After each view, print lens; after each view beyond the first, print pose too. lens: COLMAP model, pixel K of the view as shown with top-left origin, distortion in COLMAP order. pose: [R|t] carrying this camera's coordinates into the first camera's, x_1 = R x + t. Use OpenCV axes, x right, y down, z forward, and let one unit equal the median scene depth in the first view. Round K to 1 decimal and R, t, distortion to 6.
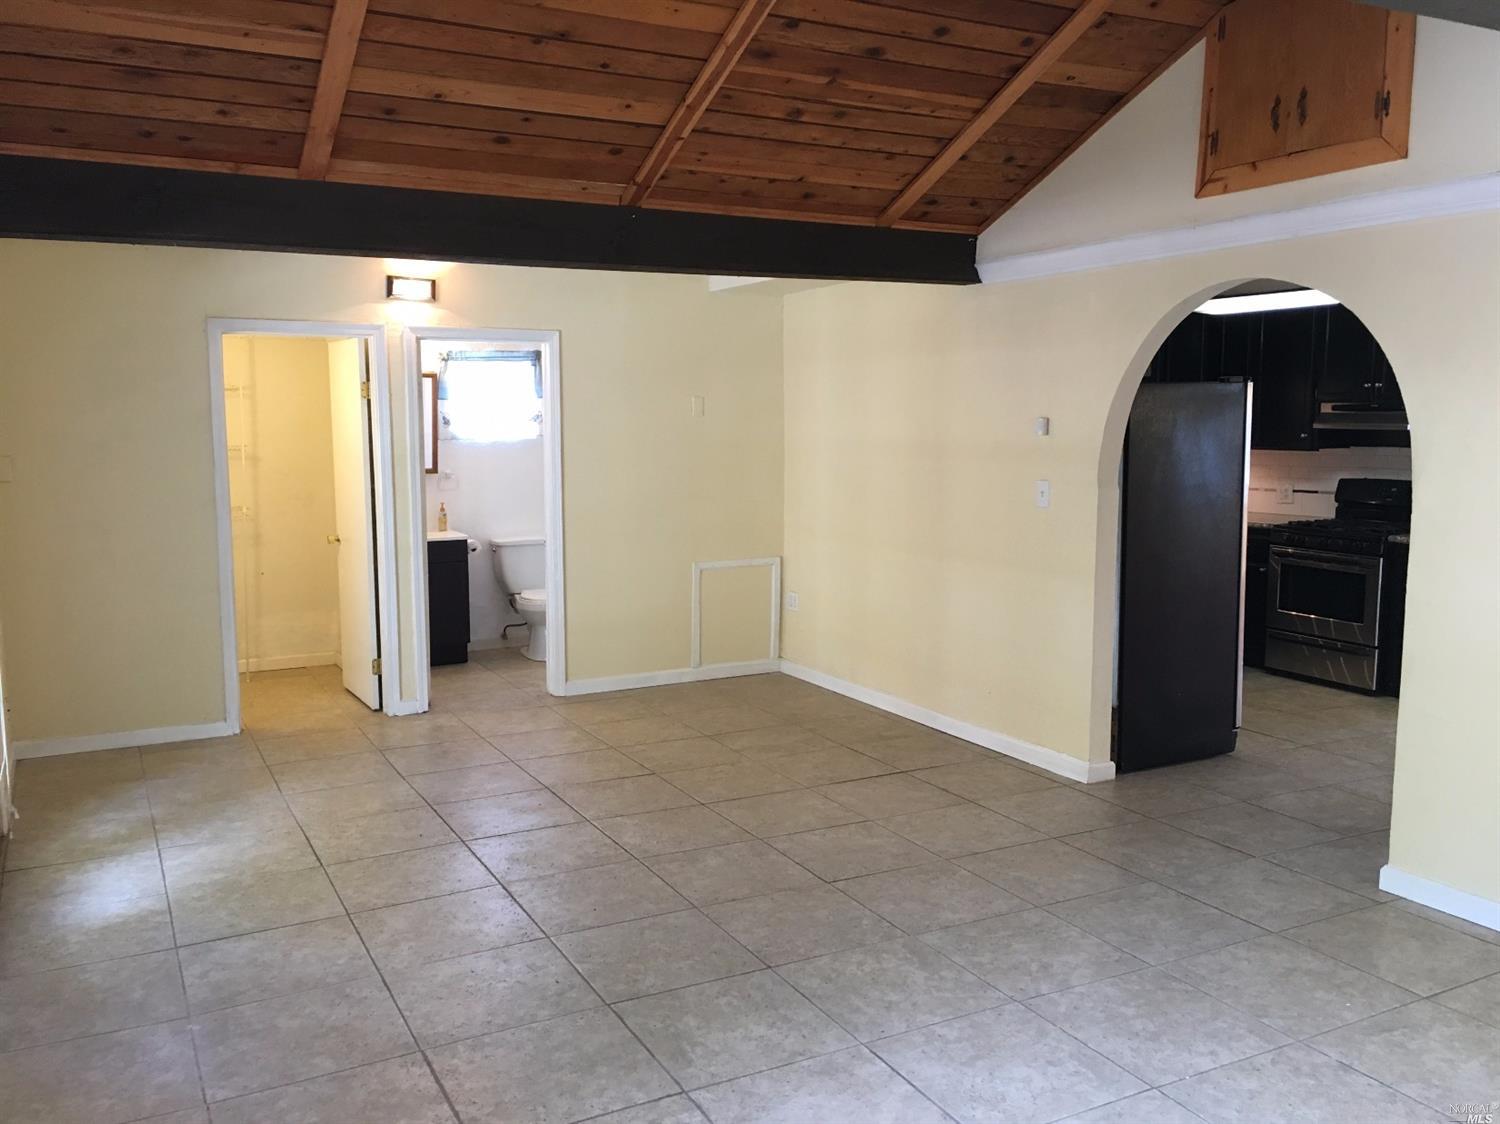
lens RADIAL K [[1265.8, 0, 751.3], [0, 1265.8, 570.9], [0, 0, 1]] dist [0.052162, -0.058366]
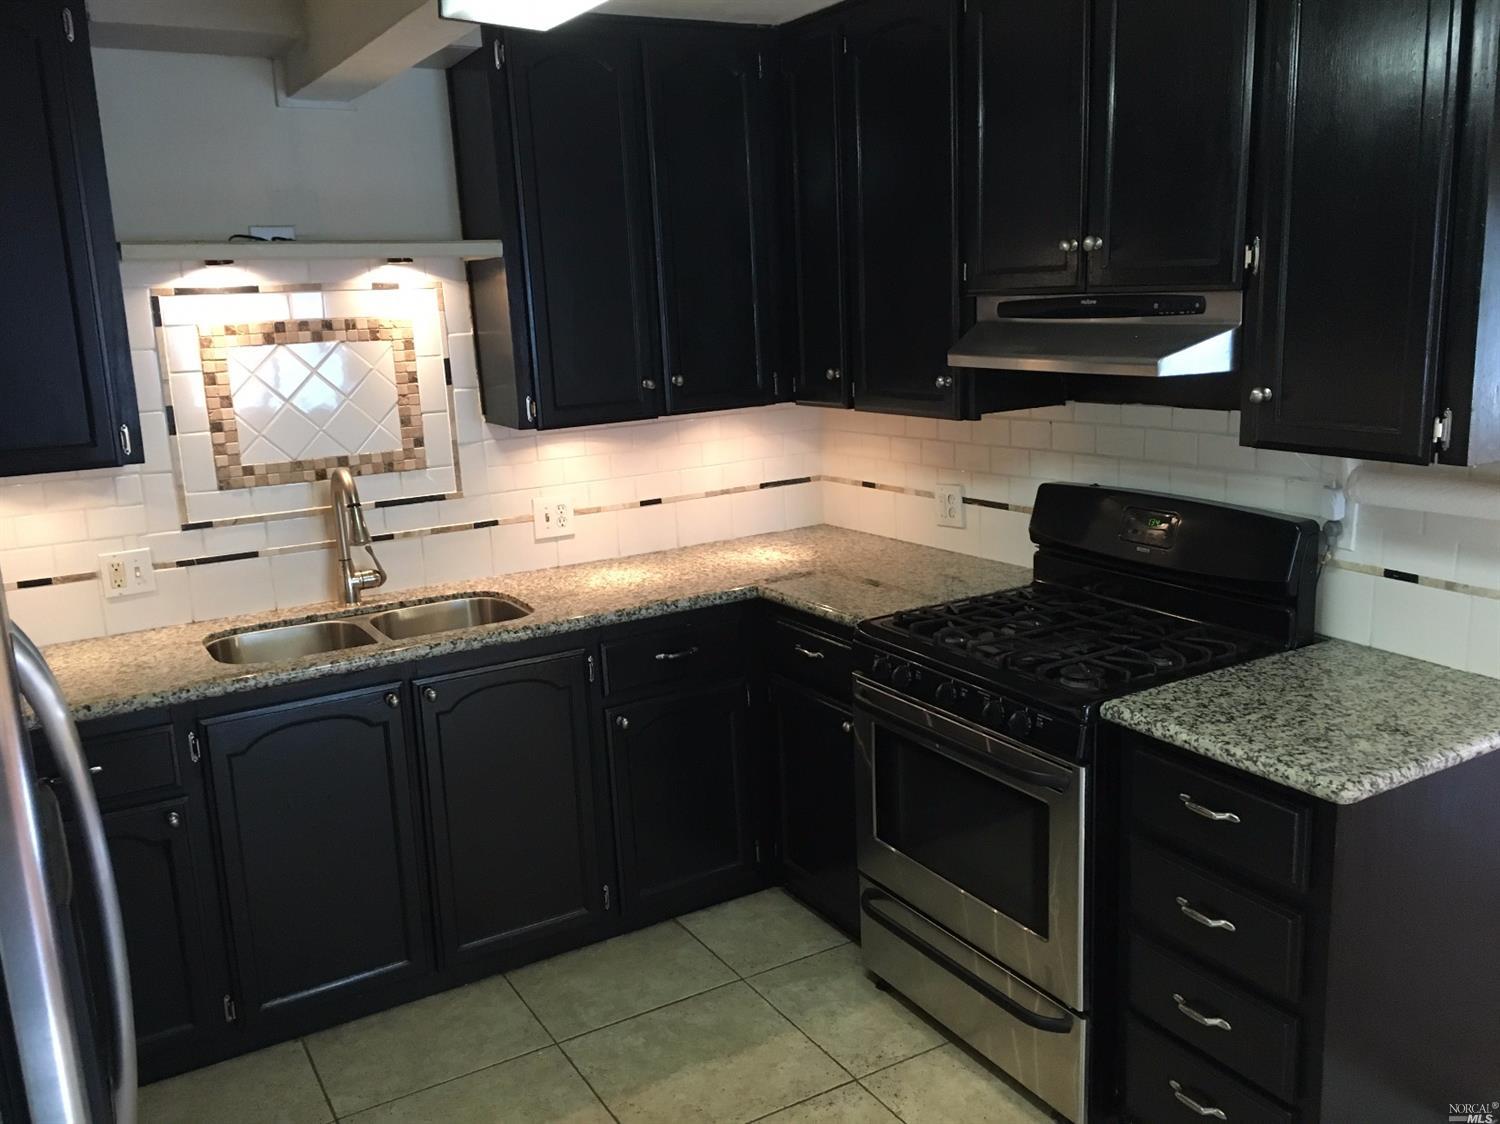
lens RADIAL K [[1265.8, 0, 749.3], [0, 1265.8, 554.8], [0, 0, 1]] dist [0.052162, -0.058366]
pose [[0.997757, -0.054059, 0.039477, 0.051335], [0.051246, 0.996294, 0.069082, -0.011956], [-0.043065, -0.066904, 0.996830, 0.087736]]
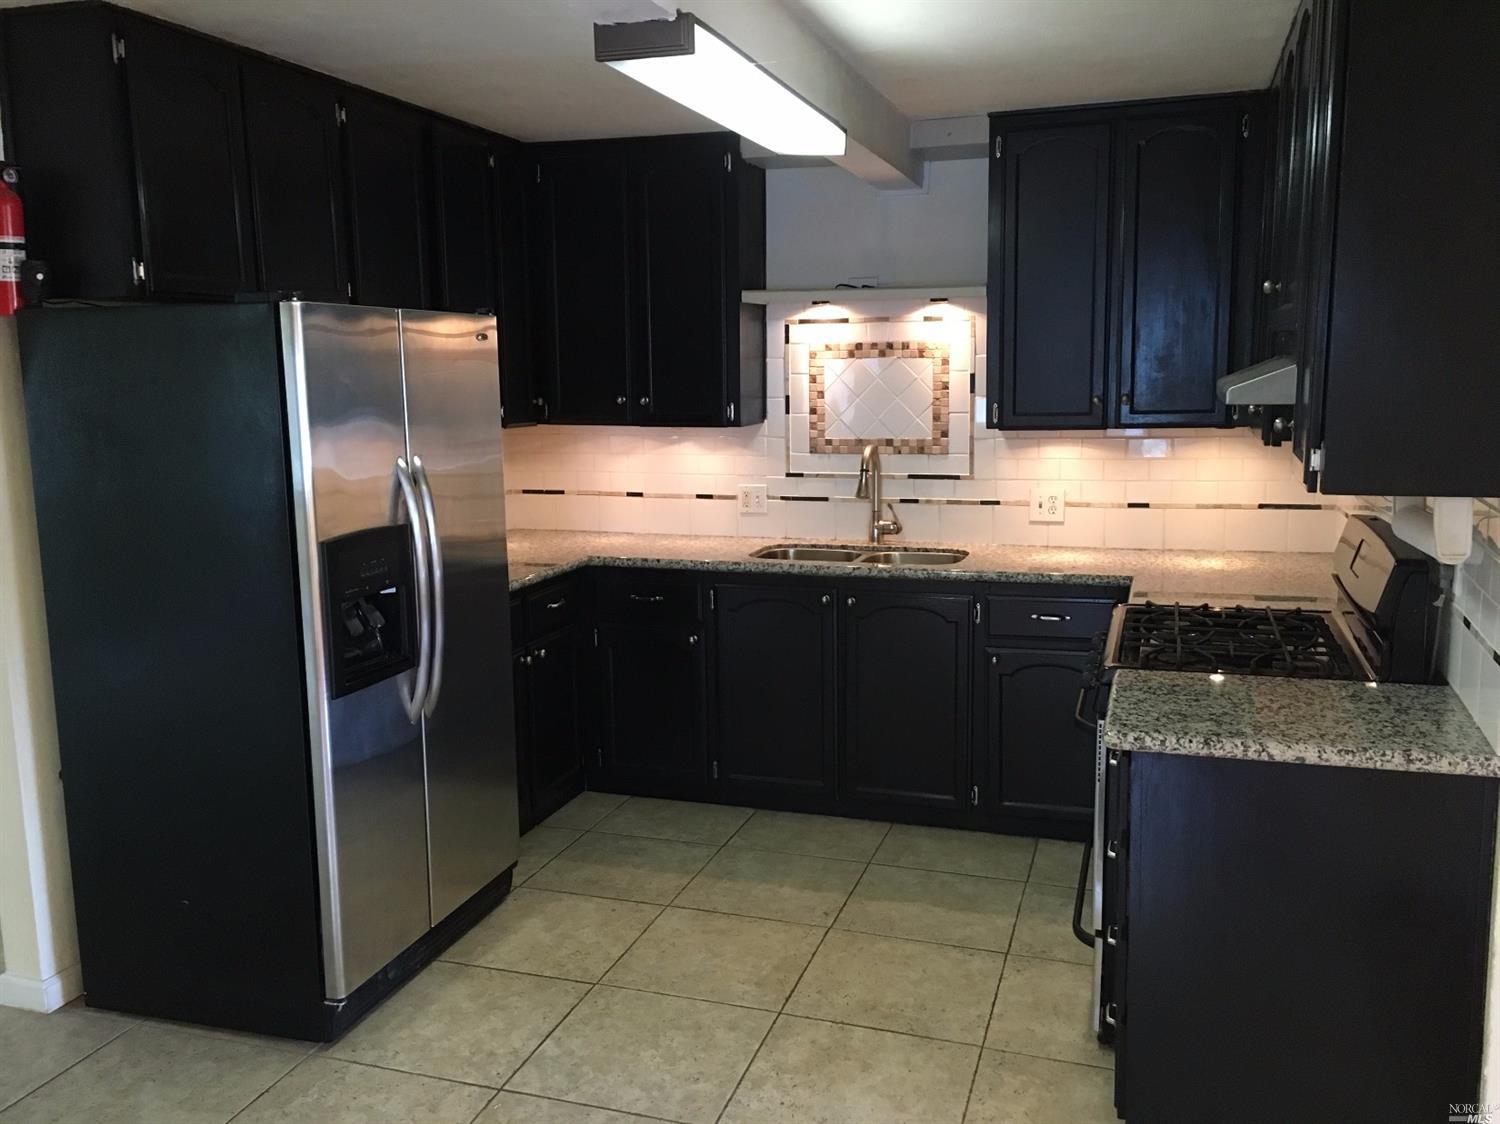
lens RADIAL K [[1265.8, 0, 744.0], [0, 1265.8, 559.8], [0, 0, 1]] dist [0.052162, -0.058366]
pose [[0.694769, 0.101061, -0.712097, 0.624884], [-0.081122, 0.994772, 0.062031, 0.019925], [0.714643, 0.014669, 0.699335, 0.015426]]
